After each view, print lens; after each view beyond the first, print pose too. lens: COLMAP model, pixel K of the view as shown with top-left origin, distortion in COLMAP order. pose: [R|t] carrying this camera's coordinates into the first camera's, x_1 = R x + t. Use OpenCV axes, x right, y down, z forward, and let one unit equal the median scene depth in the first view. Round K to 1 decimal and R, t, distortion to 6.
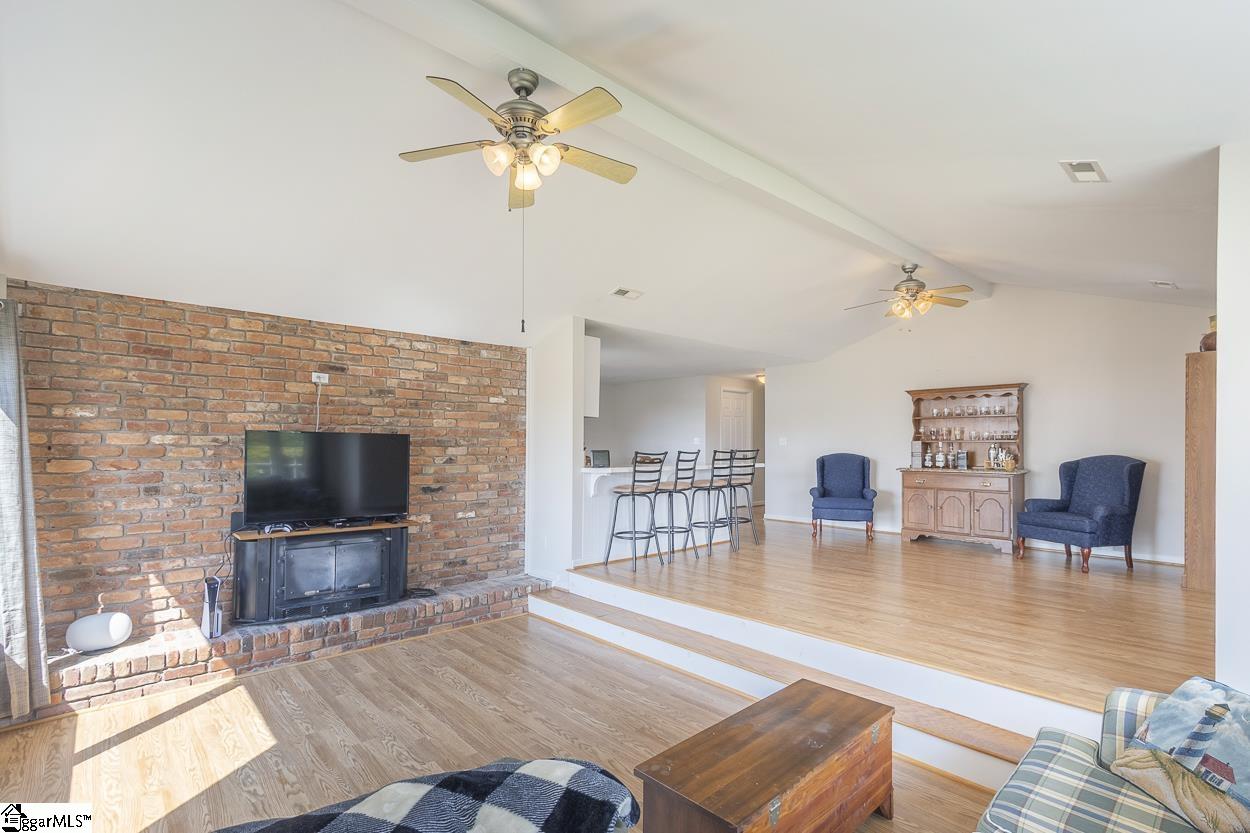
lens RADIAL K [[570.4, 0, 633.5], [0, 570.4, 444.6], [0, 0, 1]] dist [0.003828, -0.000745]
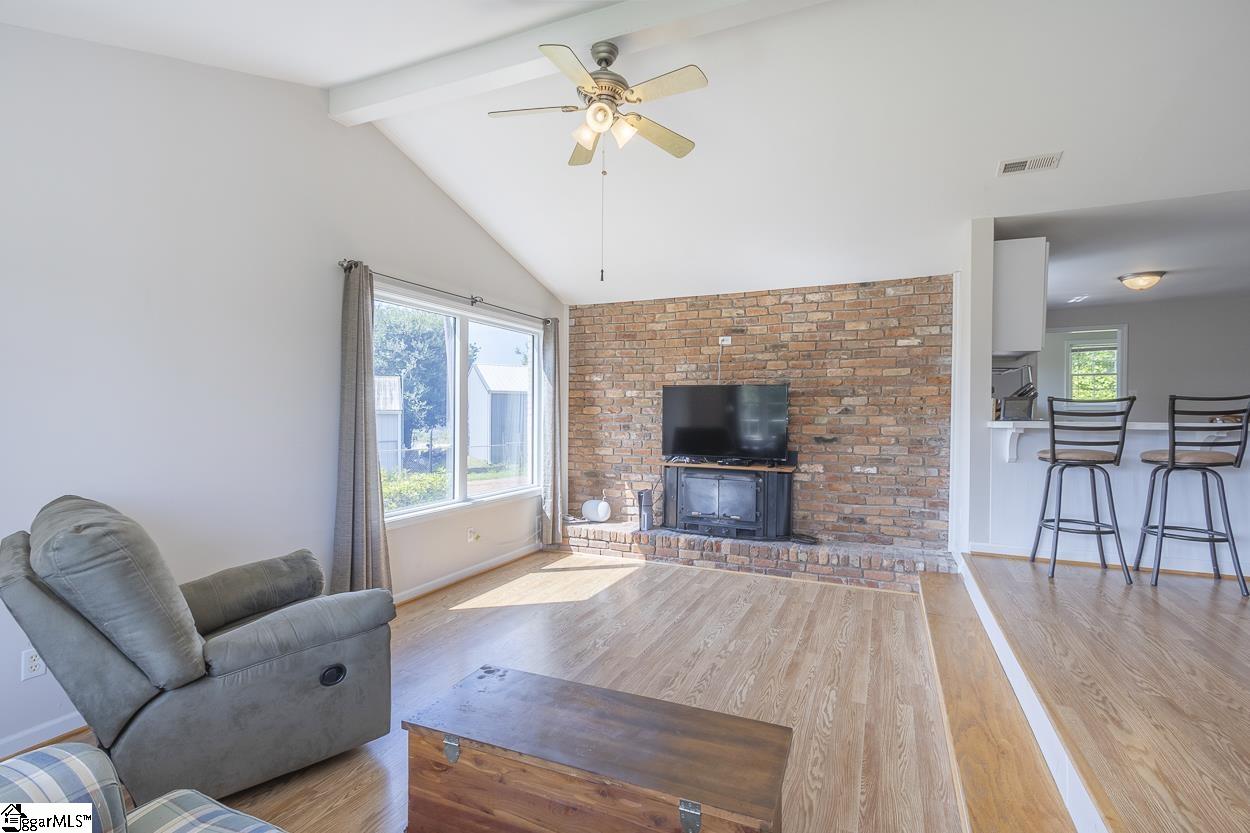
lens RADIAL K [[570.4, 0, 638.3], [0, 570.4, 413.1], [0, 0, 1]] dist [0.003828, -0.000745]
pose [[0.417874, 0.001847, -0.908503, 0.392116], [0.001830, 0.999994, 0.002875, 0.027133], [0.908503, -0.002864, 0.417868, 0.276528]]
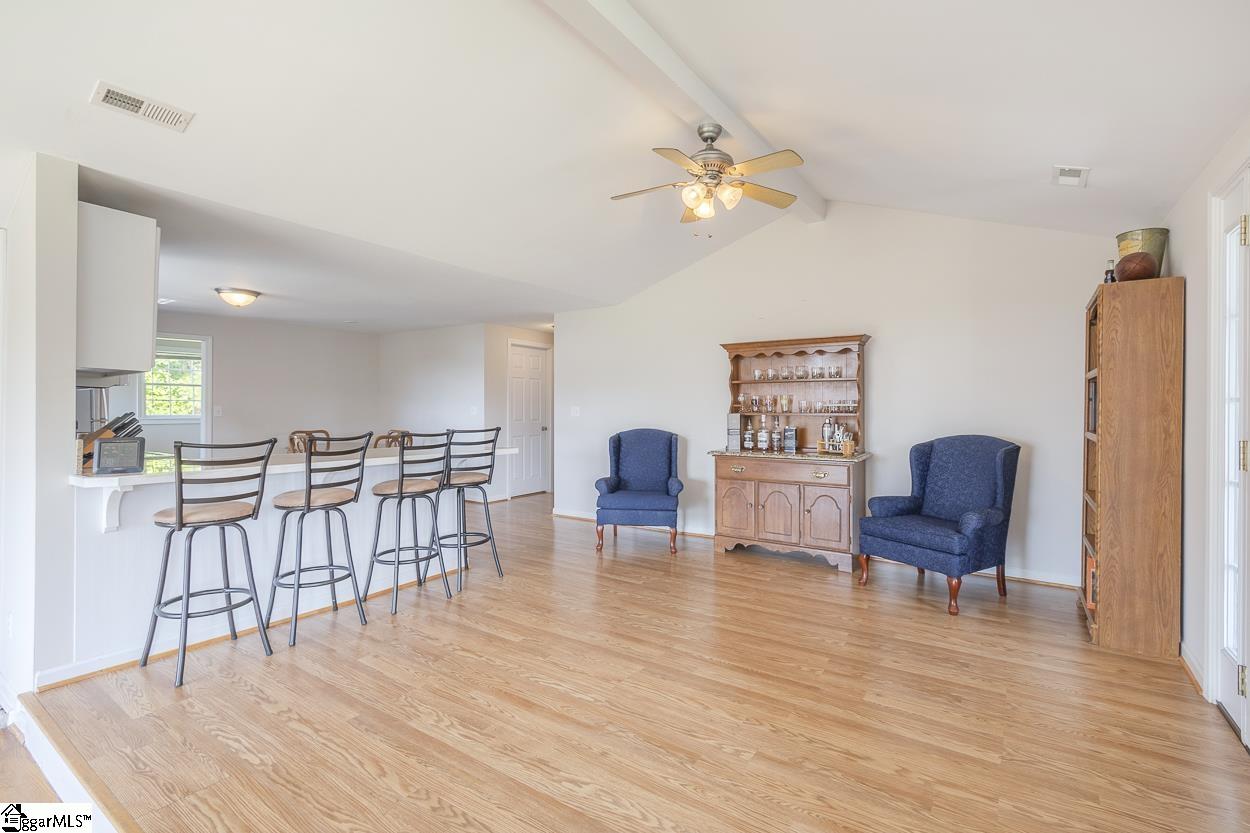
lens RADIAL K [[570.4, 0, 626.8], [0, 570.4, 413.9], [0, 0, 1]] dist [0.003828, -0.000745]
pose [[0.972455, -0.001516, 0.233086, 0.252024], [-0.000389, 0.999967, 0.008124, -0.015204], [-0.233091, -0.007991, 0.972422, 0.421777]]
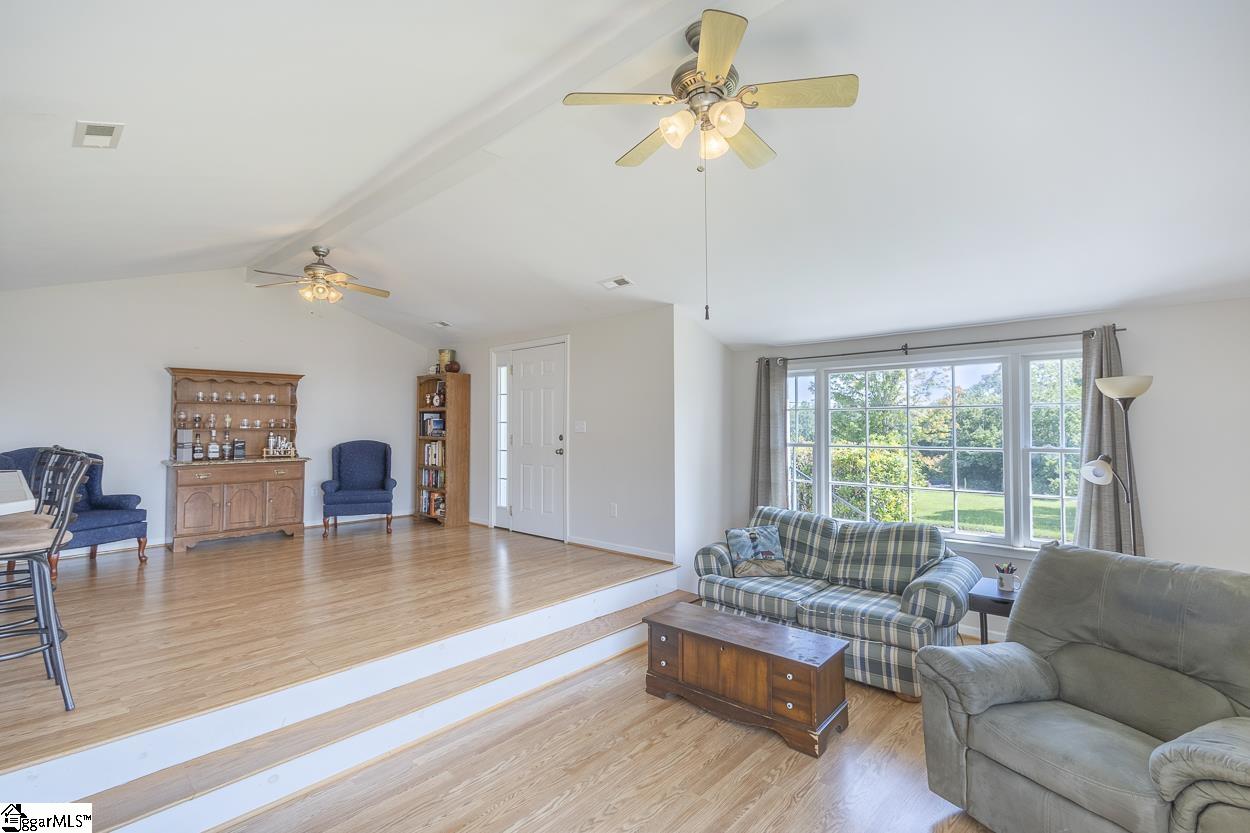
lens RADIAL K [[570.4, 0, 628.9], [0, 570.4, 412.5], [0, 0, 1]] dist [0.003828, -0.000745]
pose [[-0.100075, 0.031242, 0.994489, -0.528285], [0.010124, 0.999487, -0.030381, 0.001360], [-0.994928, 0.007027, -0.100340, 0.573199]]
